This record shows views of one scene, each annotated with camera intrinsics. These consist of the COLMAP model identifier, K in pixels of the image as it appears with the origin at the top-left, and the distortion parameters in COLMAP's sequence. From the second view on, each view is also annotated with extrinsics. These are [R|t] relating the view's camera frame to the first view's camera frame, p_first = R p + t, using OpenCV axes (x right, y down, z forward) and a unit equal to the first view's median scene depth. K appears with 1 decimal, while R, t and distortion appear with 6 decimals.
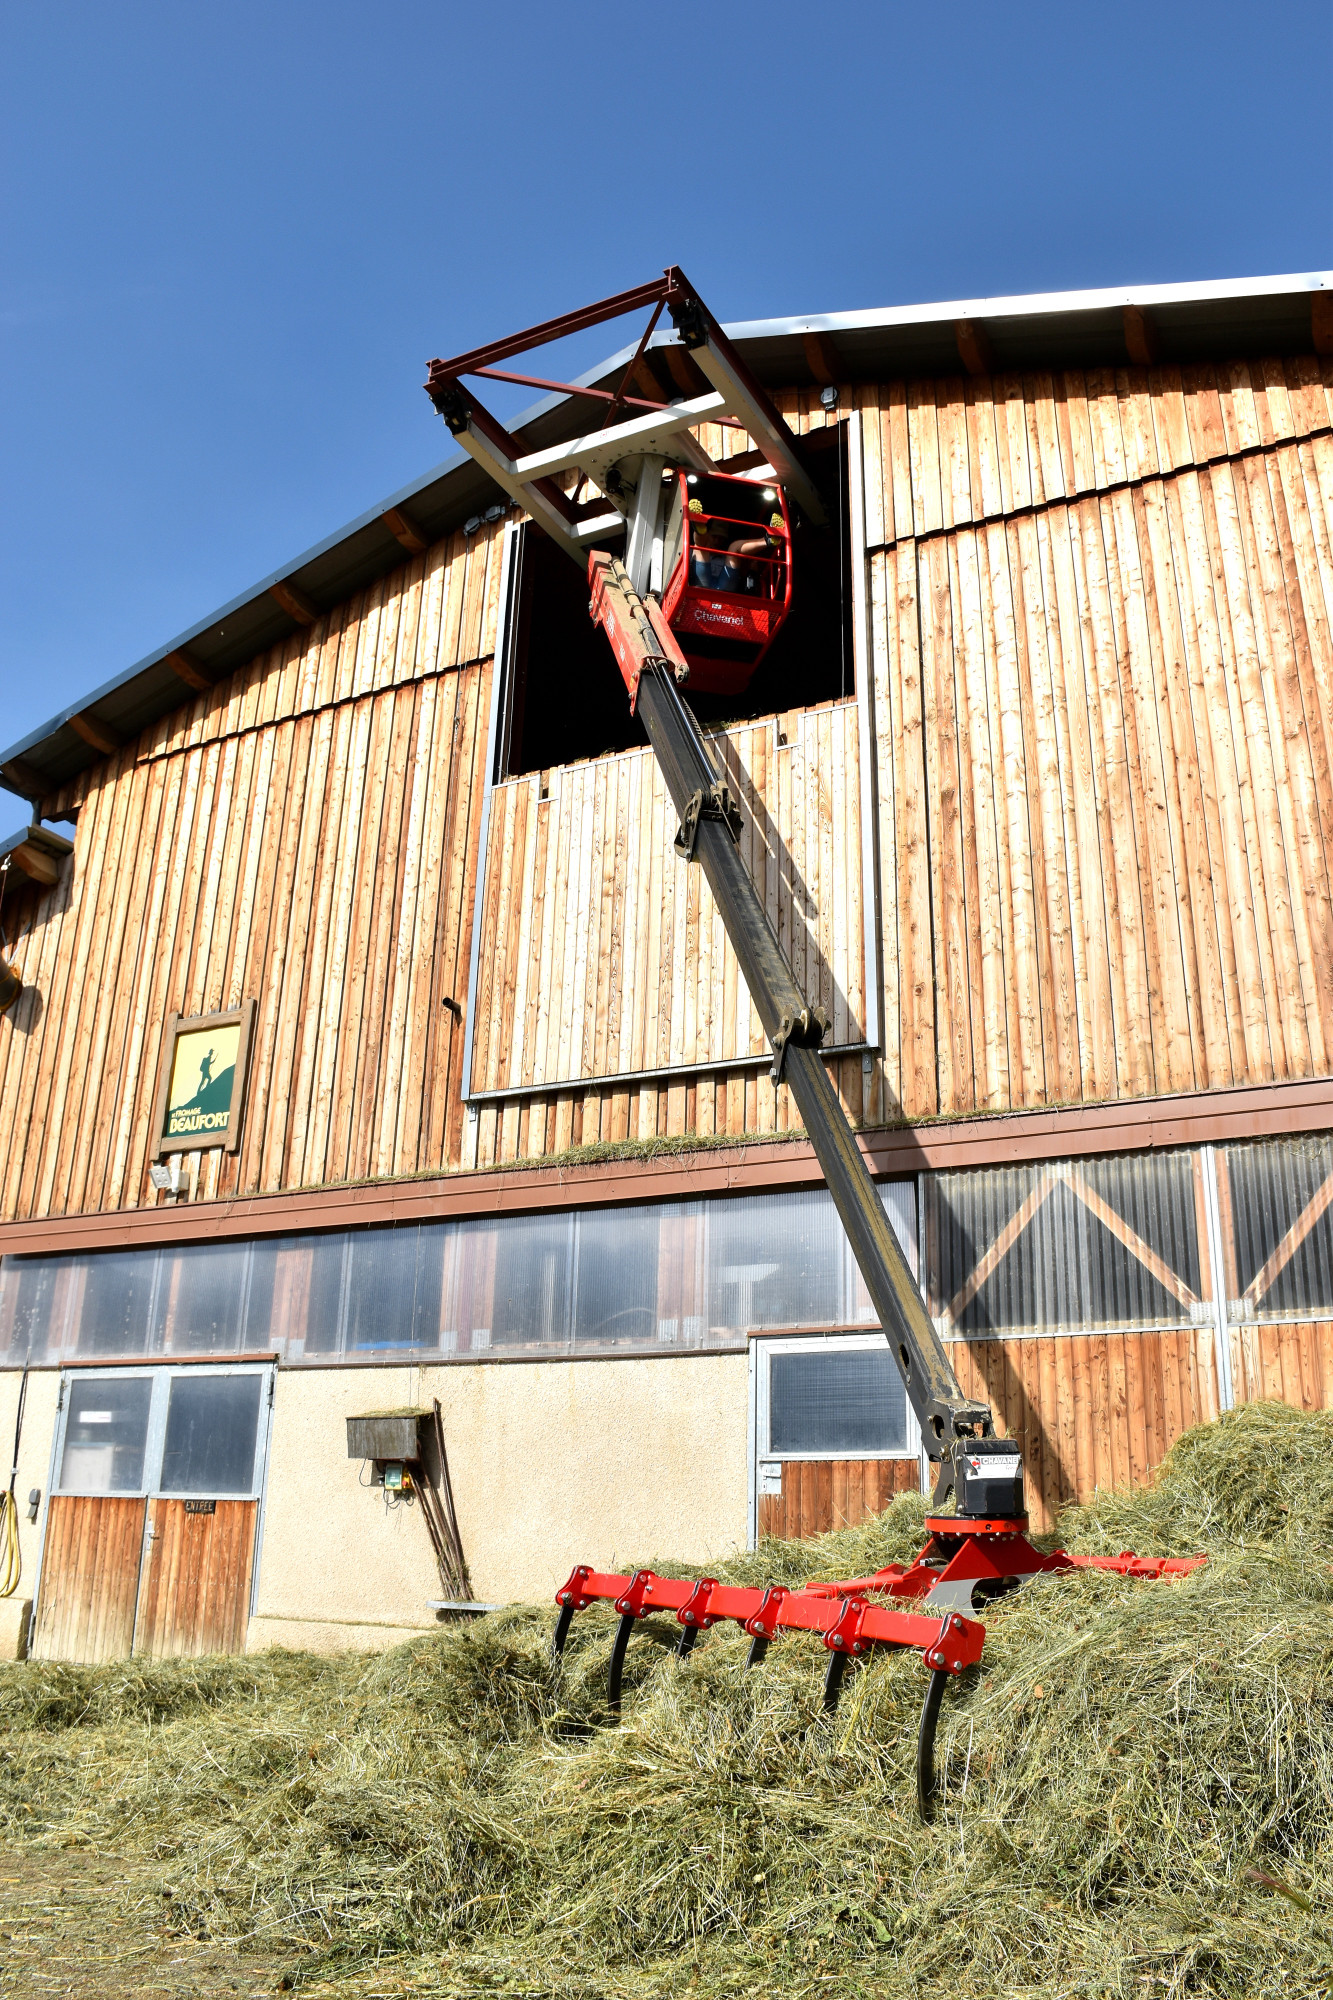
lens RADIAL K [[1564.0, 0, 666.5], [0, 1564.0, 1000.0], [0, 0, 1]] dist [-0.006083, 0.000113]
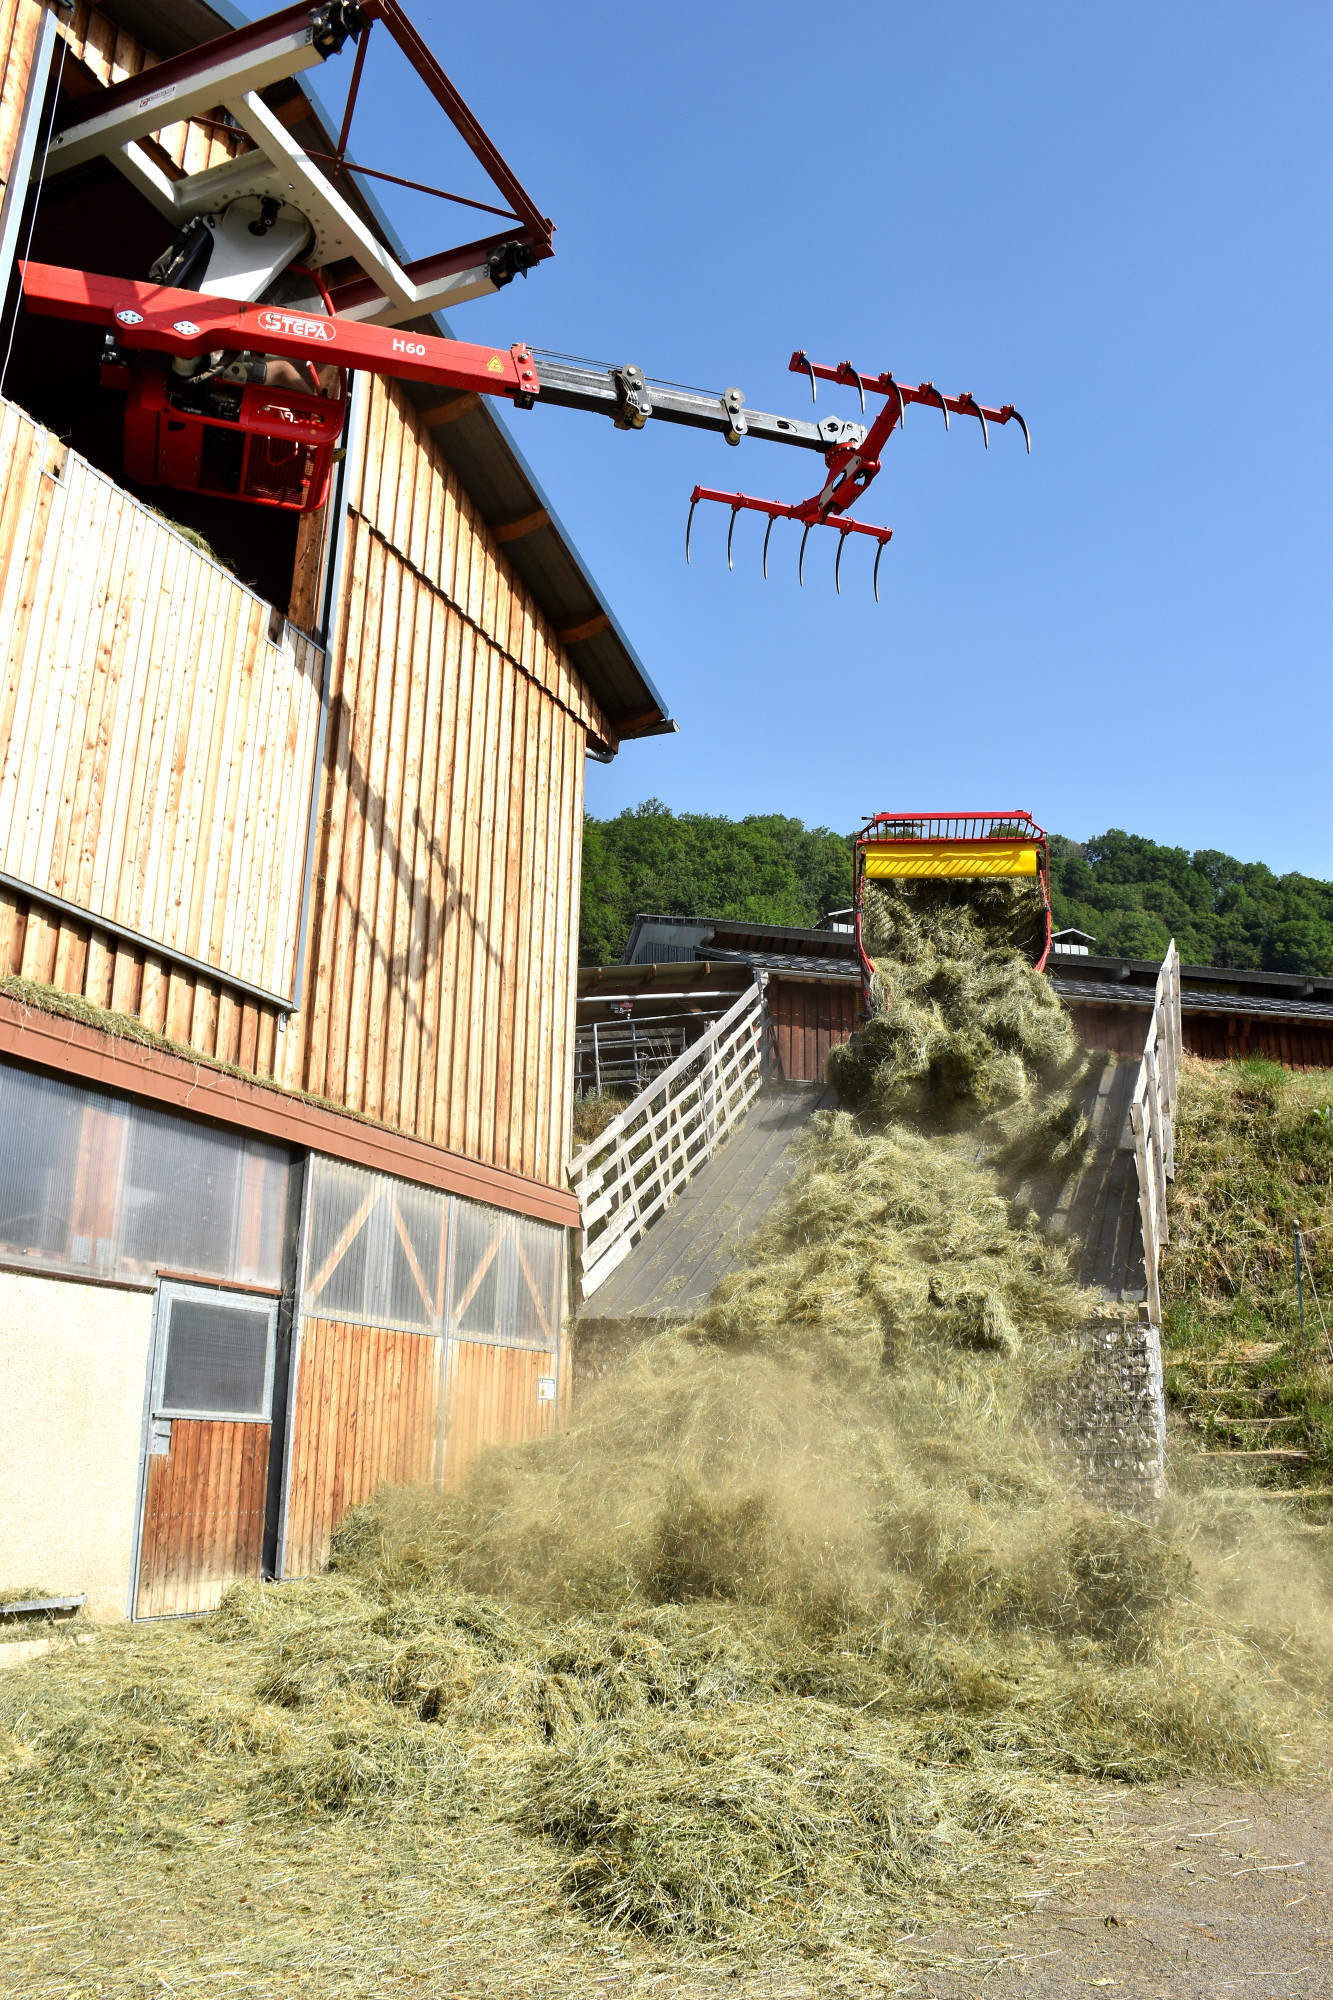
lens RADIAL K [[1564.0, 0, 666.5], [0, 1564.0, 1000.0], [0, 0, 1]] dist [-0.006083, 0.000113]
pose [[-0.068190, 0.270742, 0.960234, -0.870829], [-0.359321, 0.891218, -0.276800, 0.221997], [-0.930719, -0.363907, 0.036511, 0.773029]]
